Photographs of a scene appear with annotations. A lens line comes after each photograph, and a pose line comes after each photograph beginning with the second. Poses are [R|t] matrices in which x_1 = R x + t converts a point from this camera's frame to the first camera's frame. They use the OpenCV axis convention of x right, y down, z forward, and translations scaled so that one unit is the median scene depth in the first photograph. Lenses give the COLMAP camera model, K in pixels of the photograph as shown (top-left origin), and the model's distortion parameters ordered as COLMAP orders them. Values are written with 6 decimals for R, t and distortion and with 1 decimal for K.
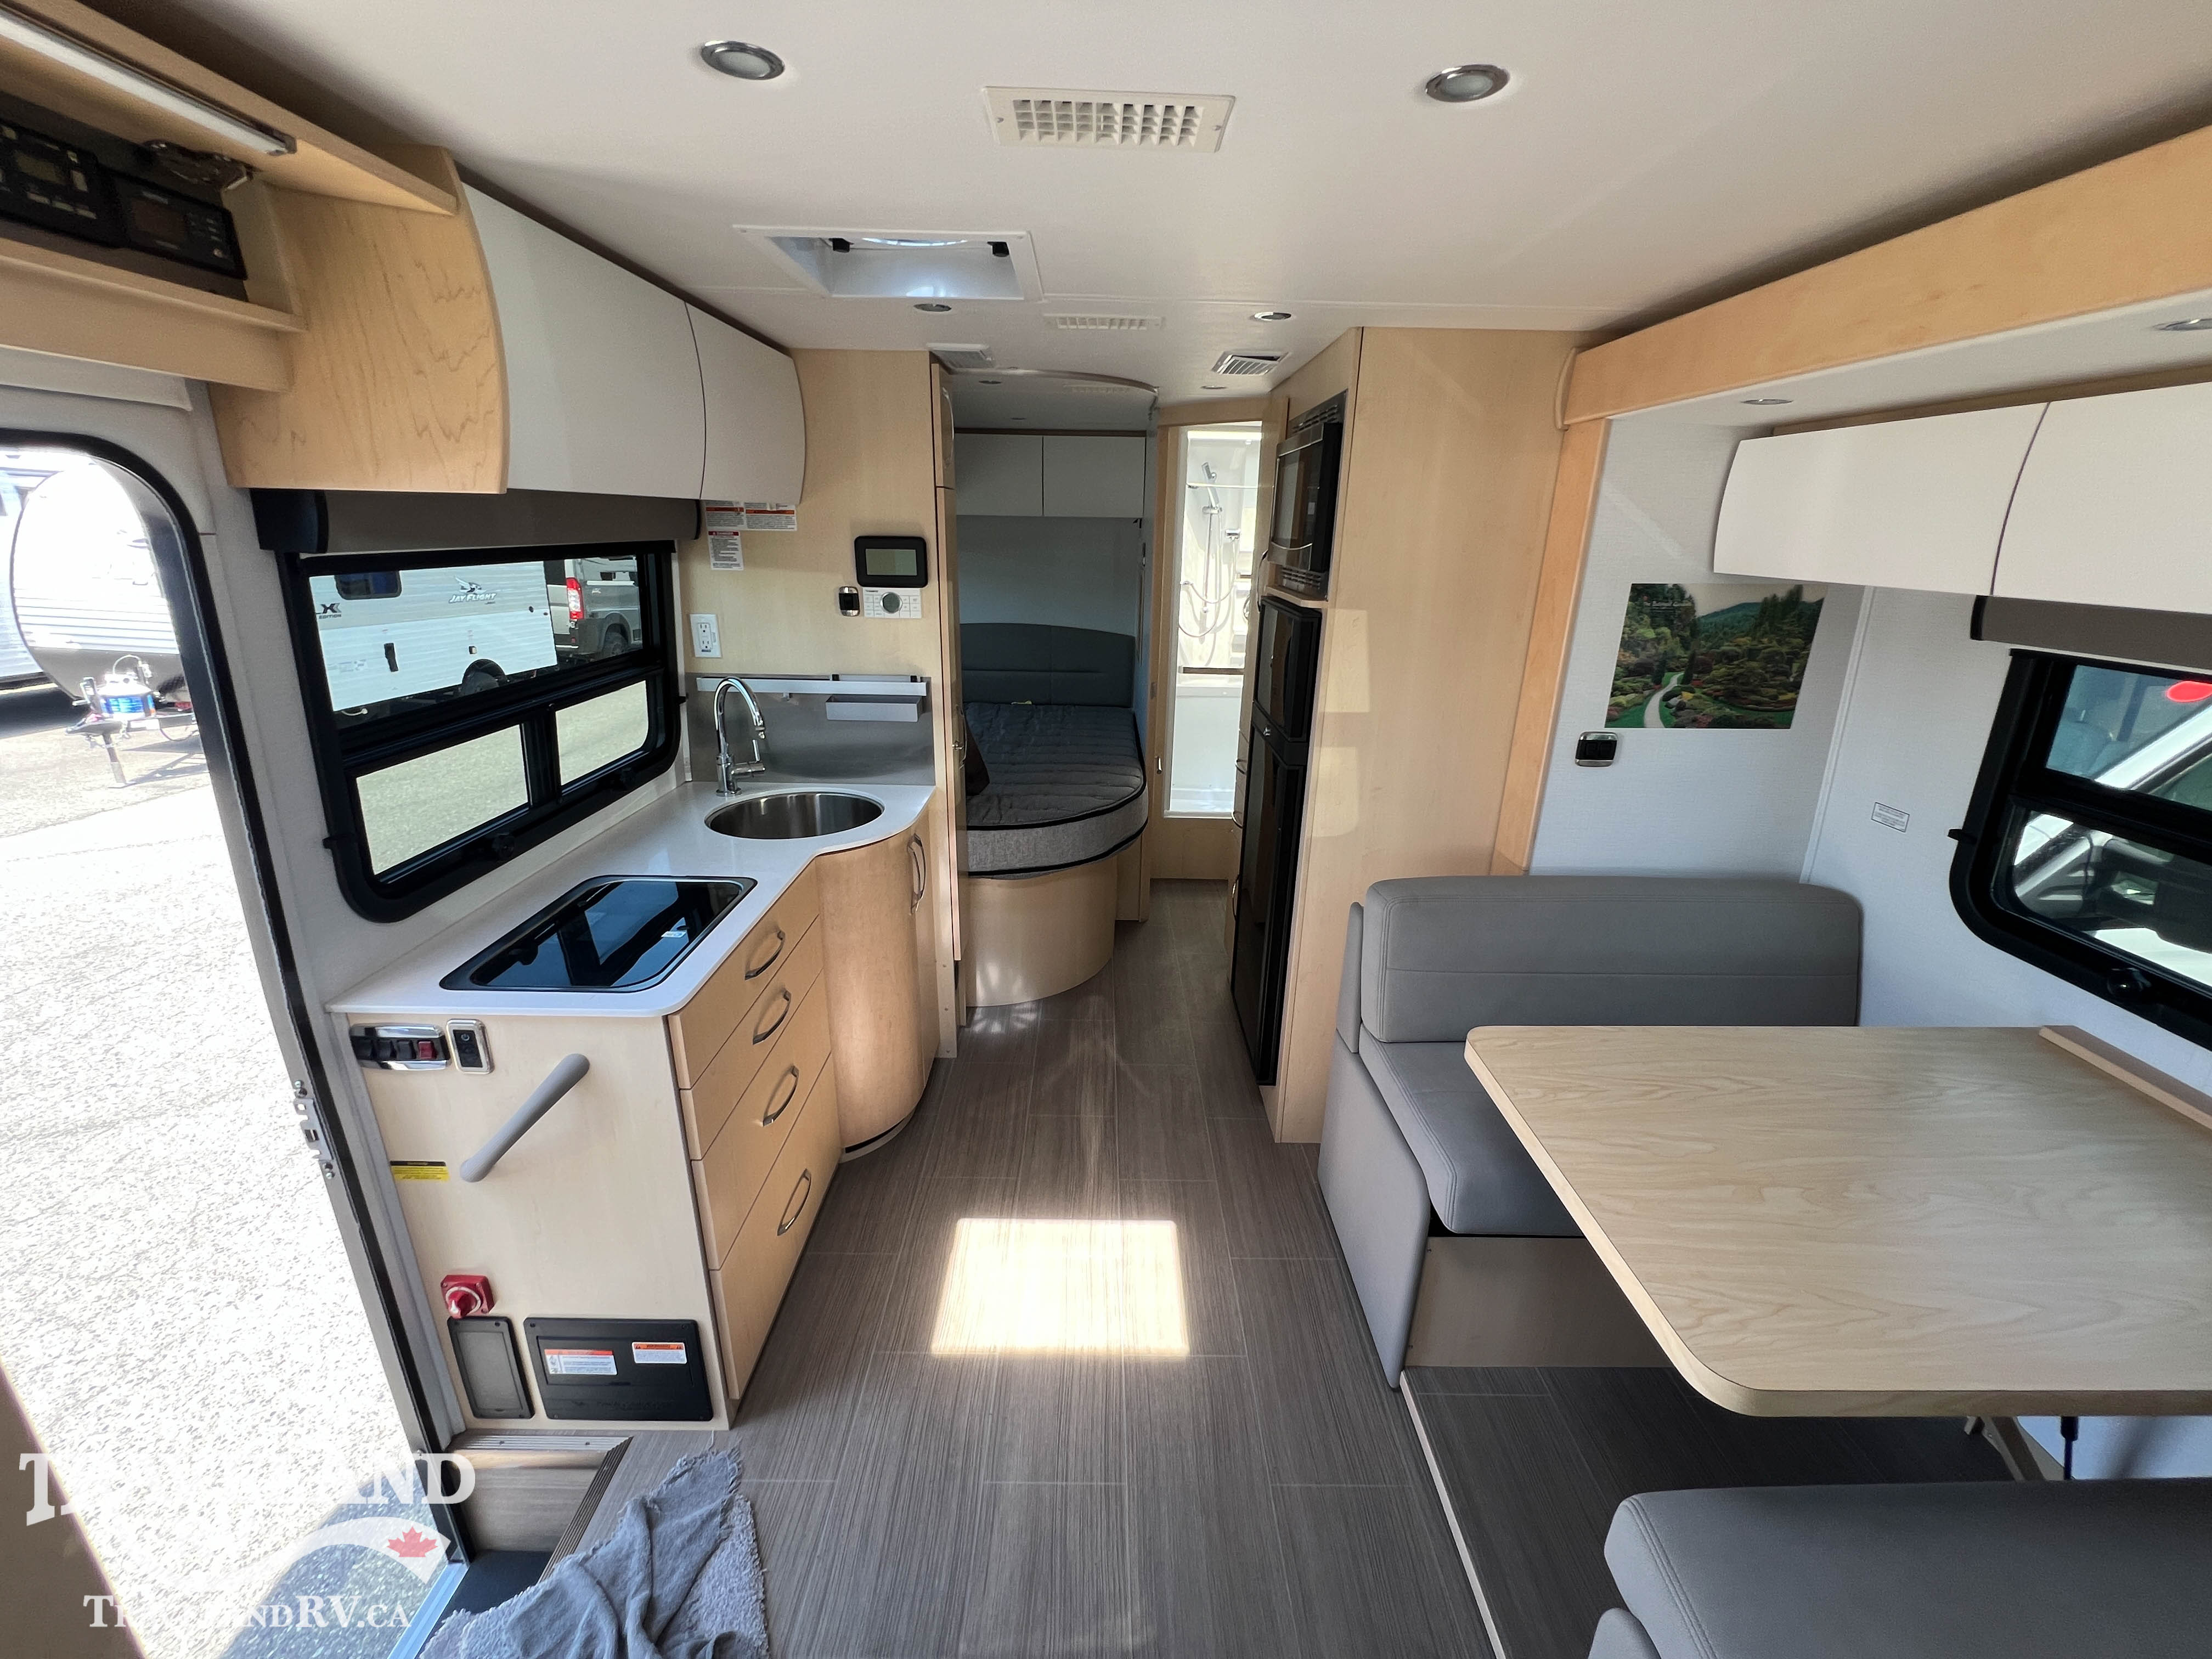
lens RADIAL K [[888.6, 0, 1096.3], [0, 888.6, 818.9], [0, 0, 1]] dist [-0.004329, 0.001109]
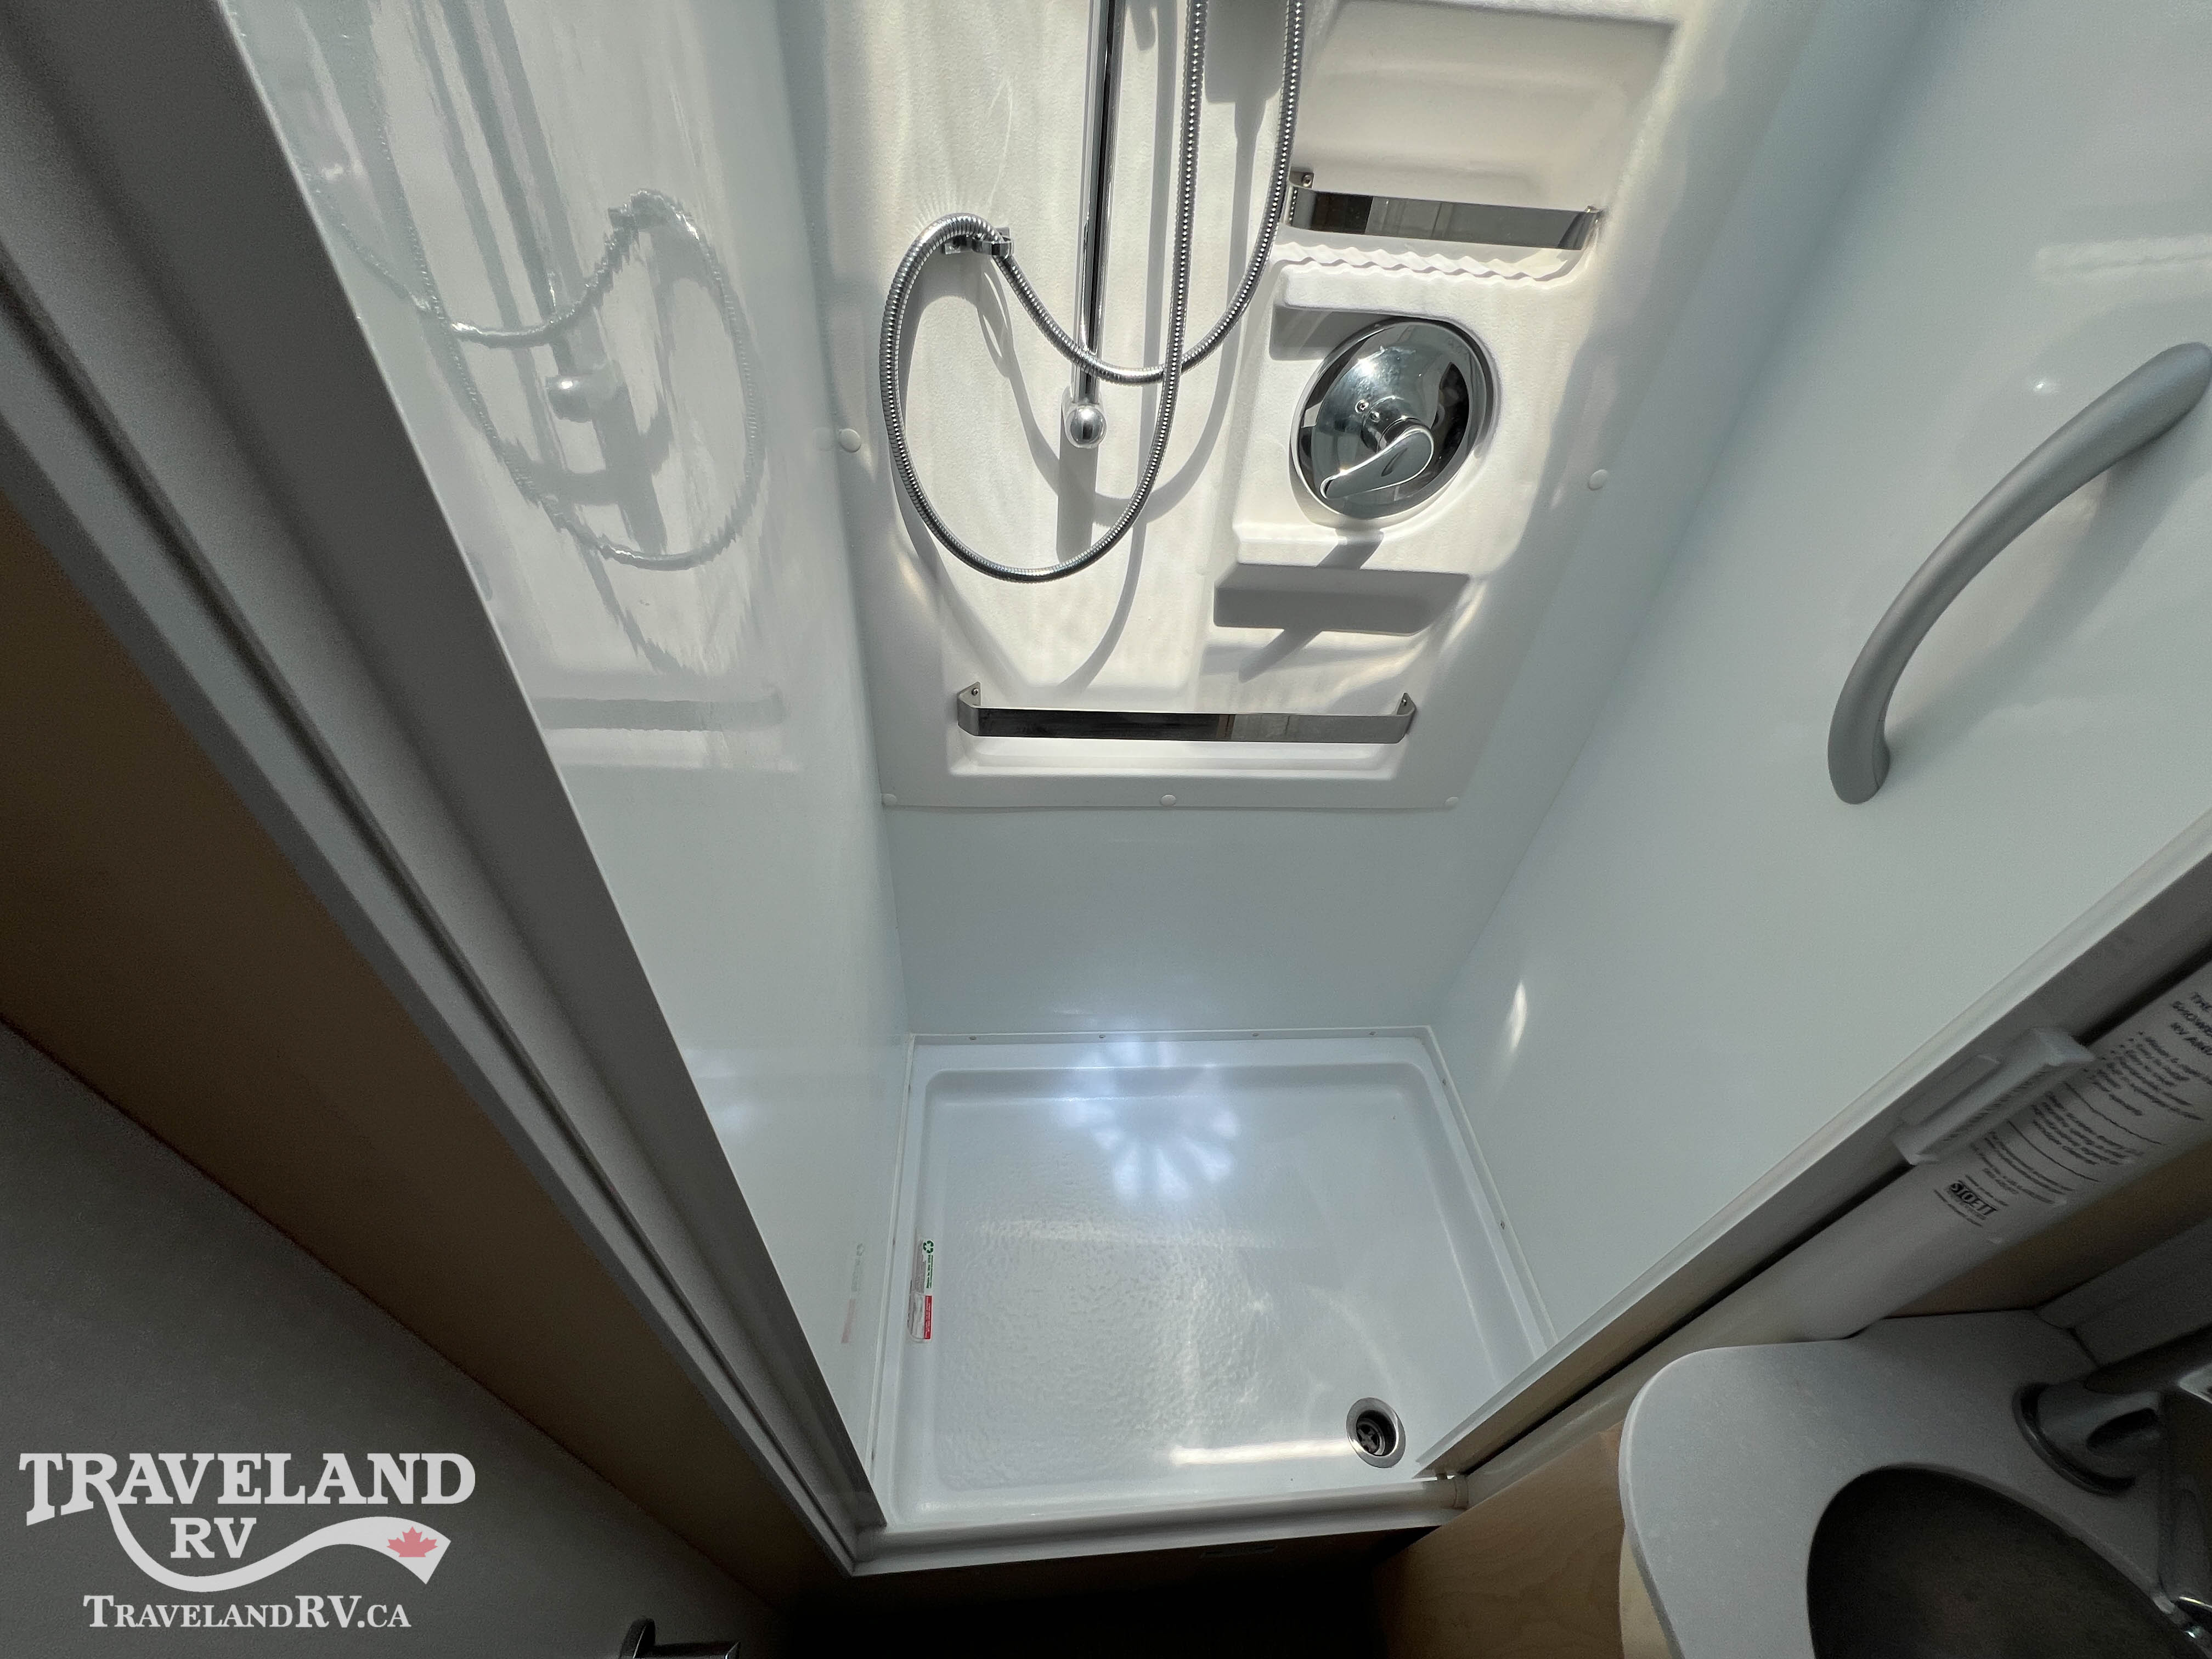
lens RADIAL K [[886.0, 0, 1103.5], [0, 886.0, 825.0], [0, 0, 1]] dist [-0.000034, 0.000340]
pose [[0.995122, -0.013933, 0.097667, 0.109539], [-0.026736, 0.914844, 0.402921, -0.236916], [-0.094964, -0.403566, 0.910009, 0.824018]]
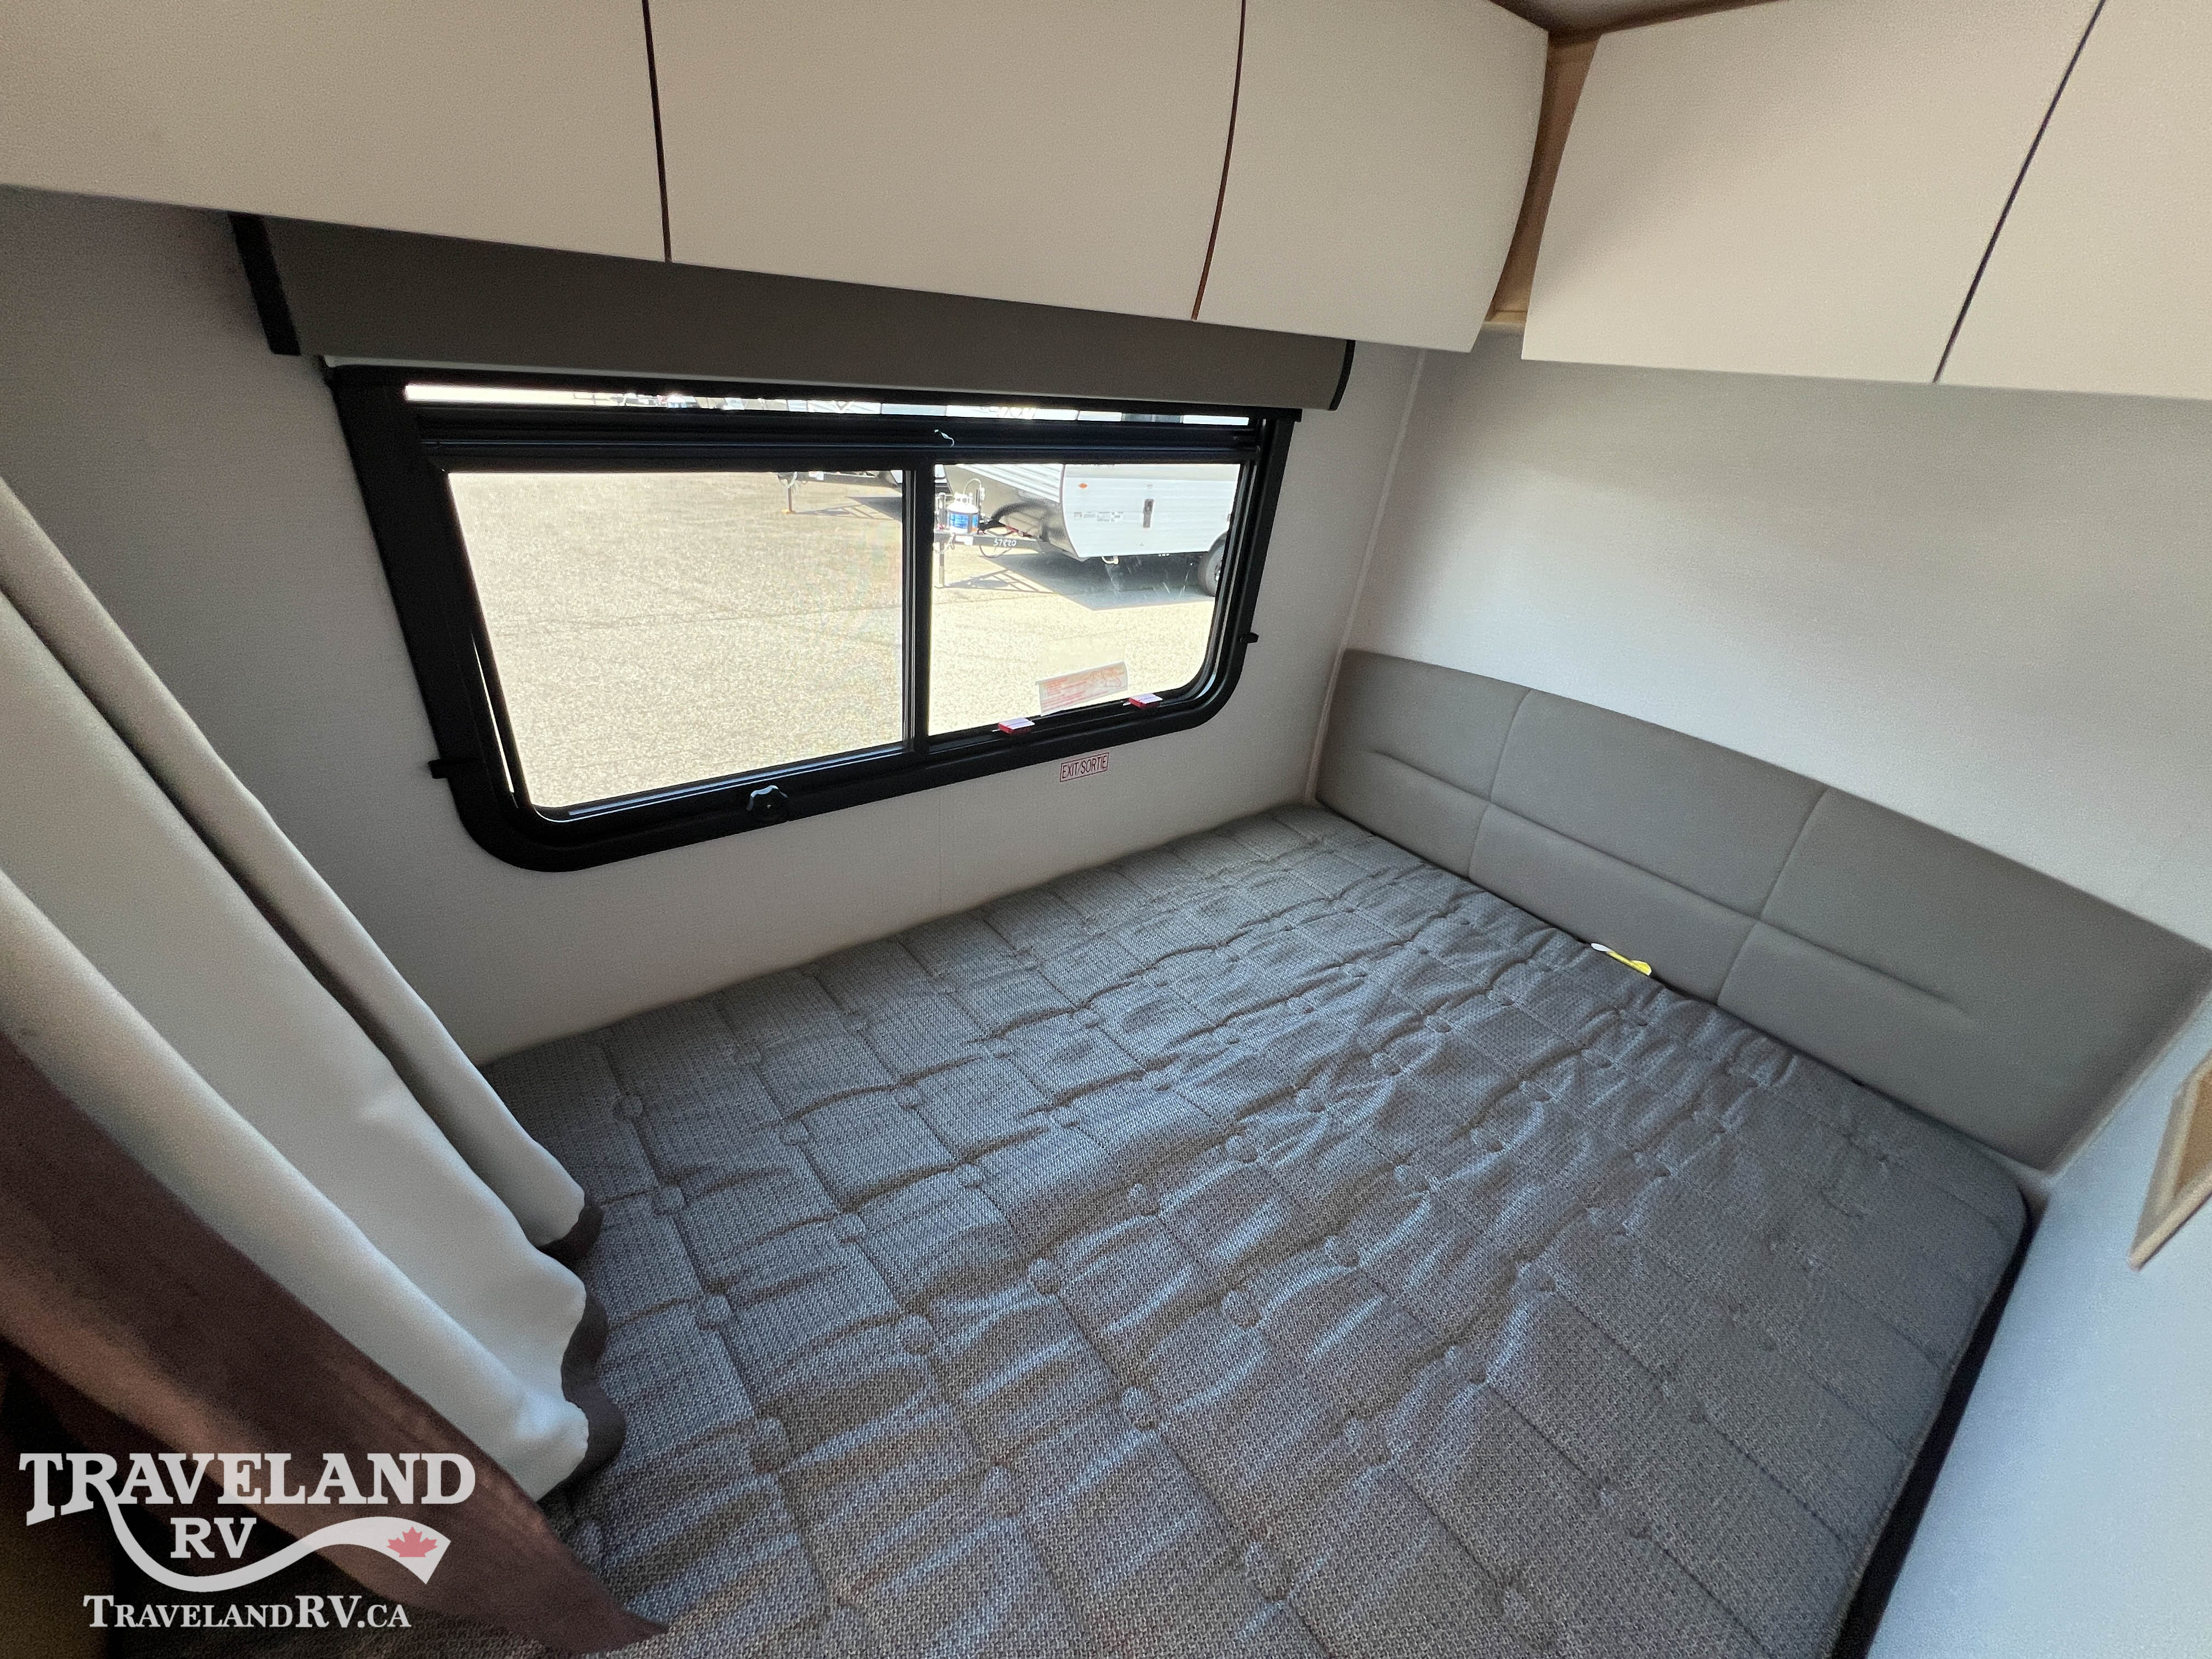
lens RADIAL K [[888.6, 0, 1103.8], [0, 888.6, 828.3], [0, 0, 1]] dist [-0.004329, 0.001109]
pose [[0.613386, 0.397067, -0.682712, 0.007259], [-0.310586, 0.916055, 0.253732, -0.207373], [0.726150, 0.056405, 0.685218, 0.637658]]
